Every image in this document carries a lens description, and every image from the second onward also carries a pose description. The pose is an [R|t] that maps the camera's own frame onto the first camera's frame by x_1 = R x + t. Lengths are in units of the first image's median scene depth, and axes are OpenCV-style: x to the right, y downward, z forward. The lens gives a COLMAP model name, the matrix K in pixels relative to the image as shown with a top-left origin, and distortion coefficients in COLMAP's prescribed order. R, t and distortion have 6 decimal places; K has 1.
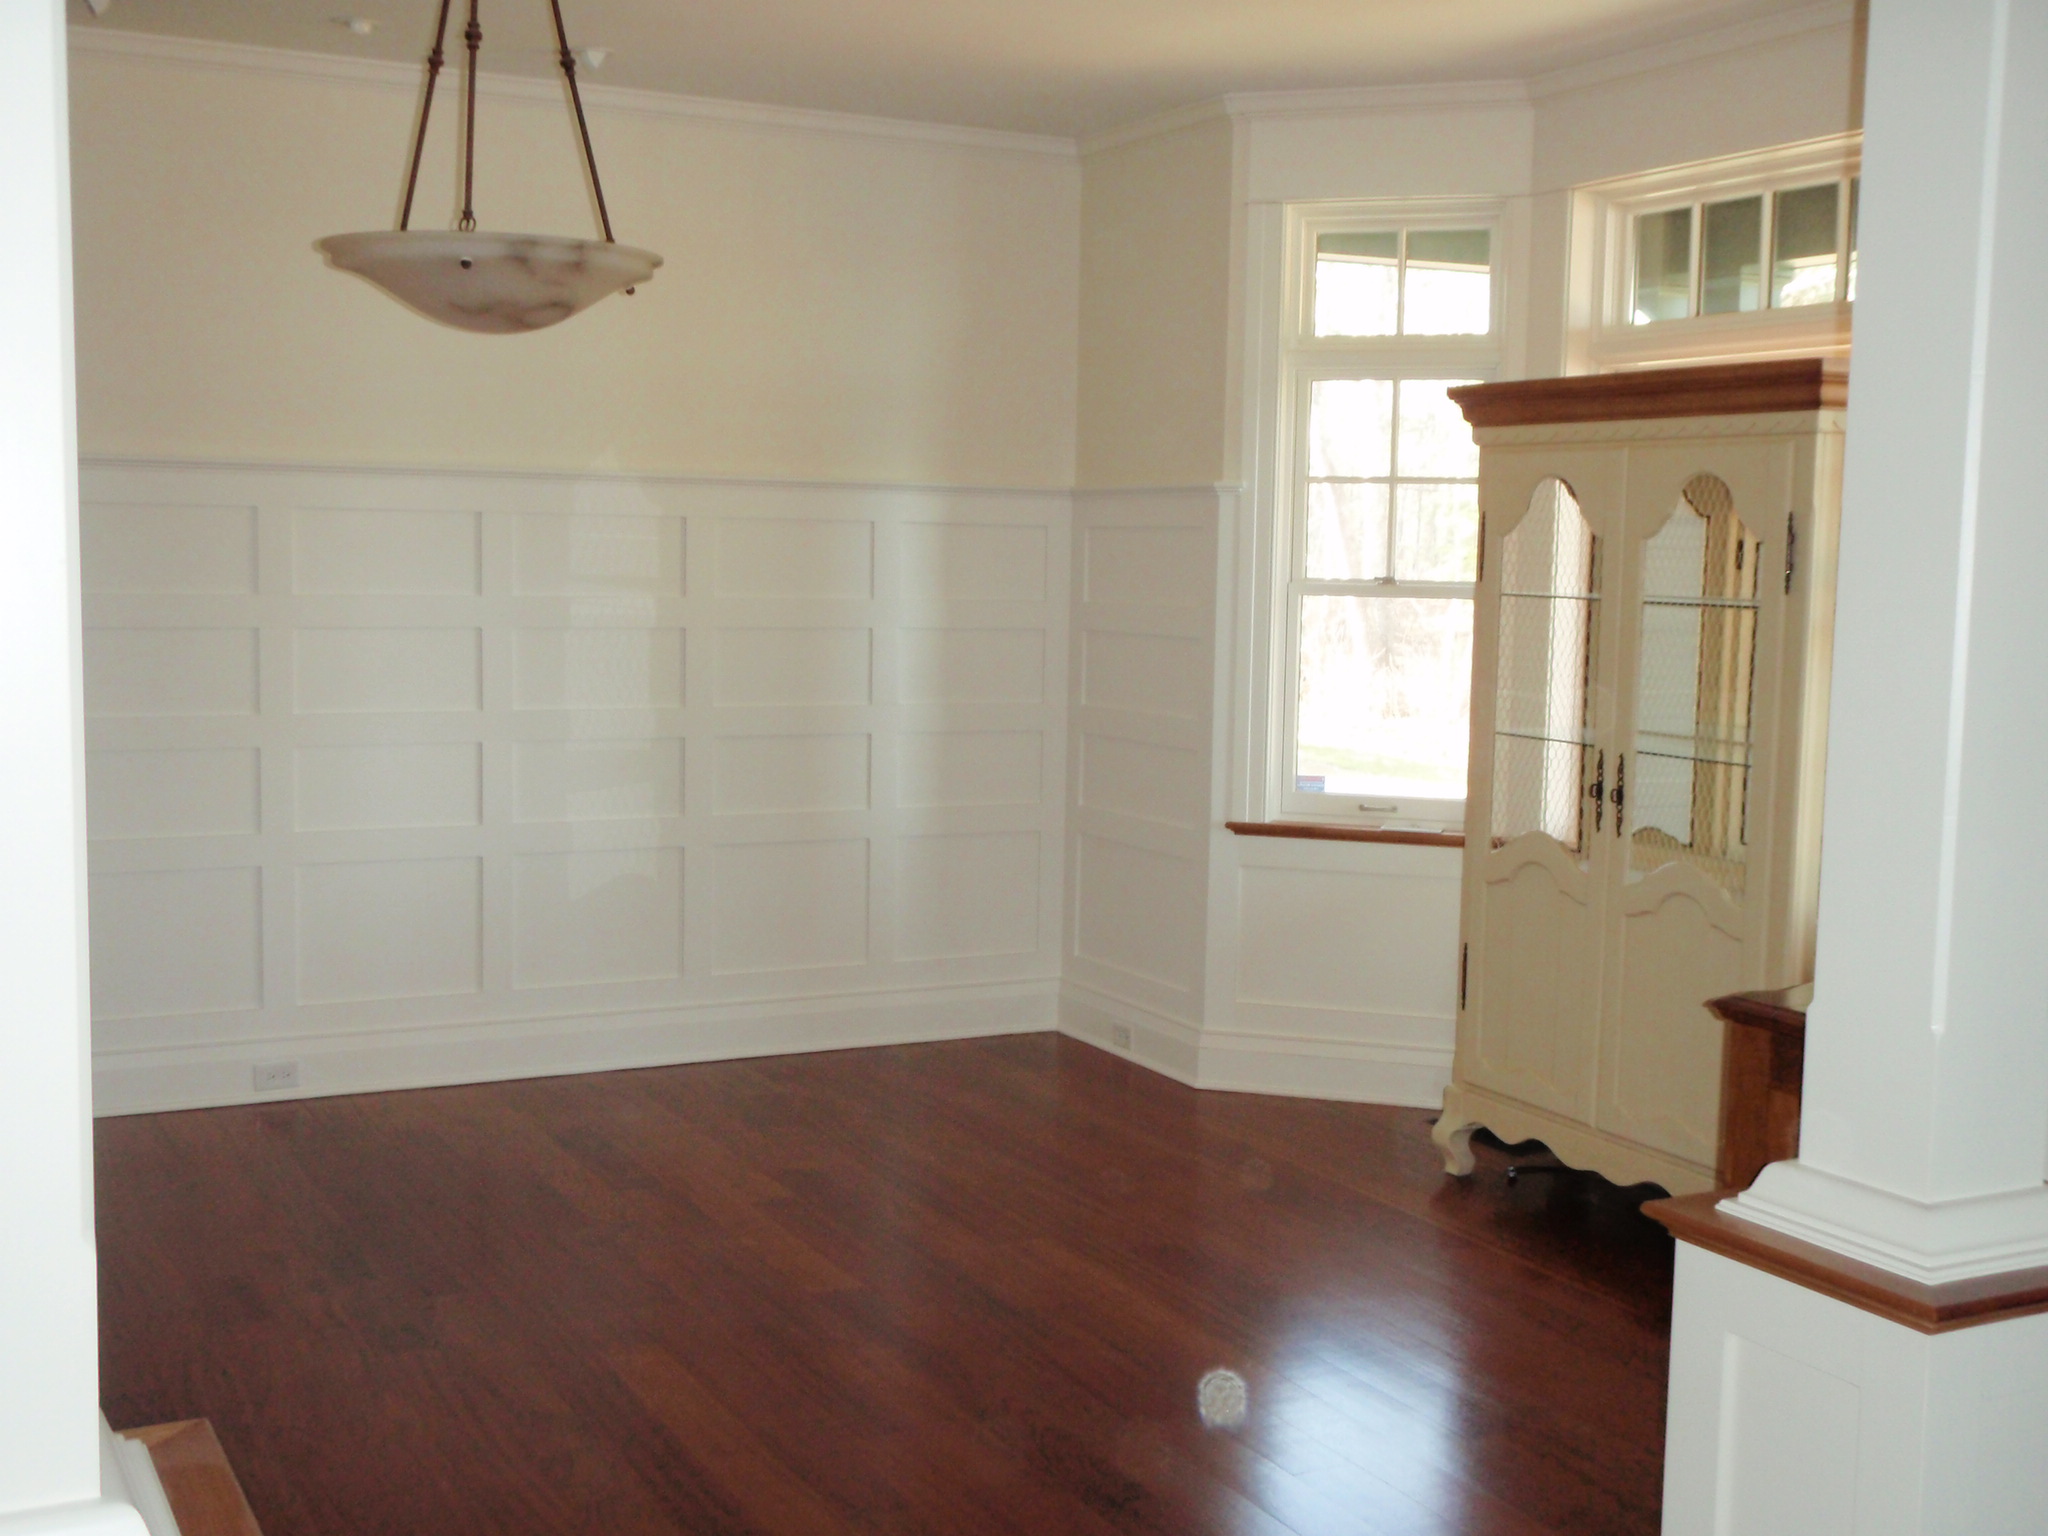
lens RADIAL K [[2327.7, 0, 1012.7], [0, 2327.7, 764.9], [0, 0, 1]] dist [0.023635, -0.047518]
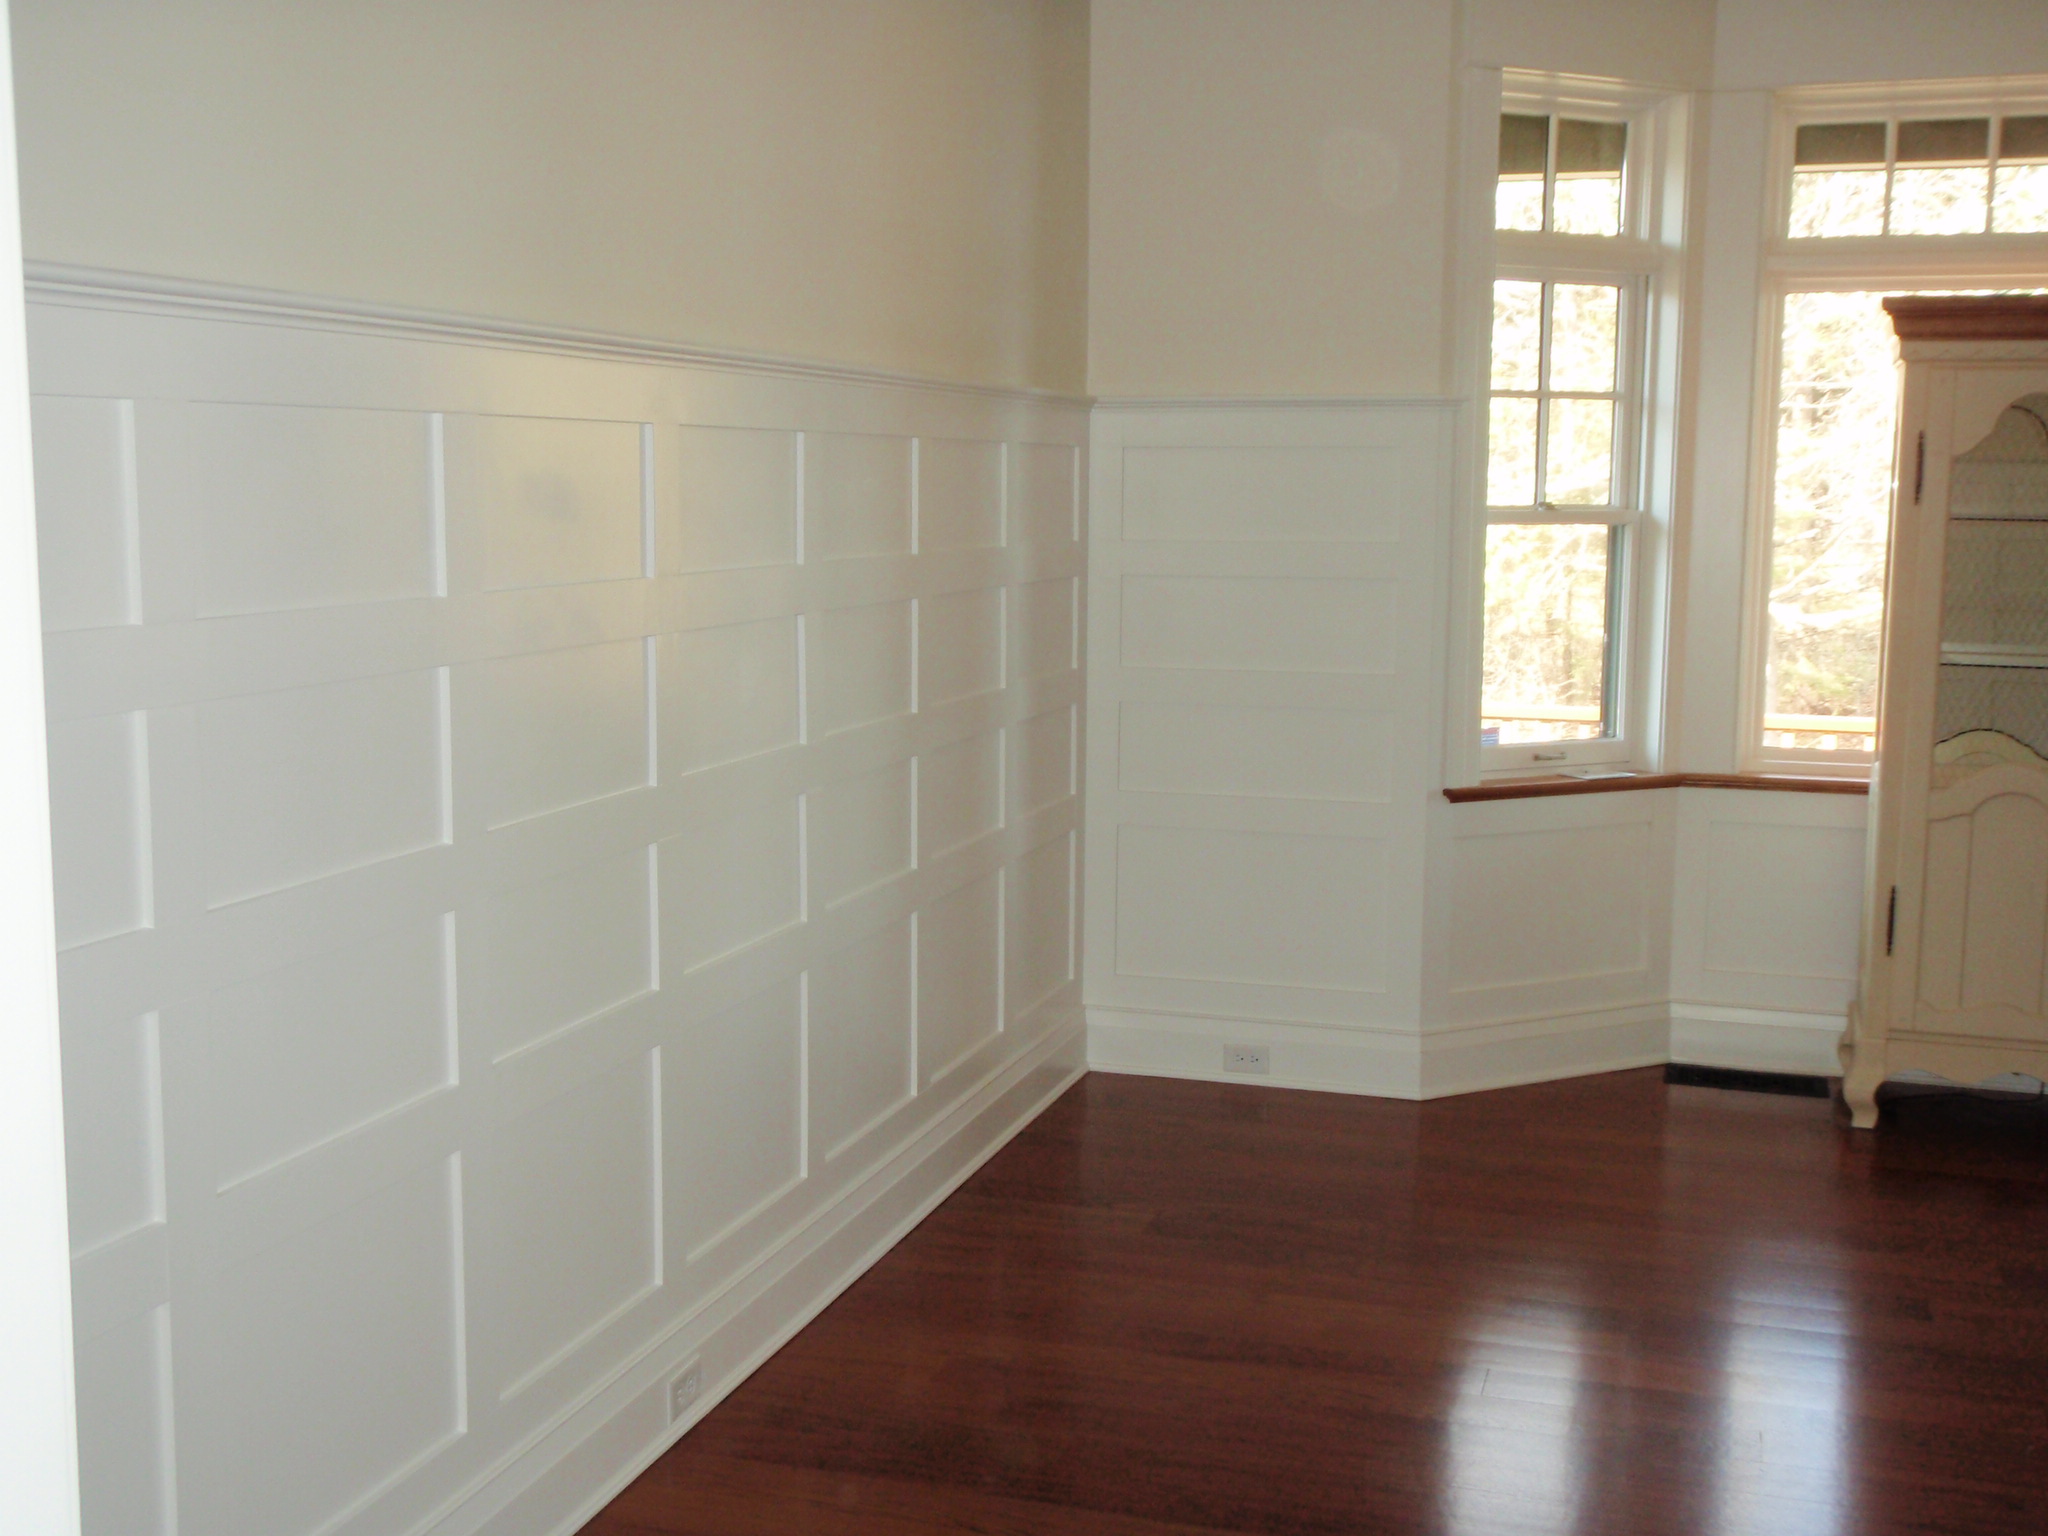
lens RADIAL K [[2327.7, 0, 1012.7], [0, 2327.7, 764.9], [0, 0, 1]] dist [0.023635, -0.047518]
pose [[0.710318, -0.100642, 0.696649, -0.585261], [0.072049, 0.994923, 0.070270, -0.053494], [-0.700184, 0.000279, 0.713963, 0.463351]]
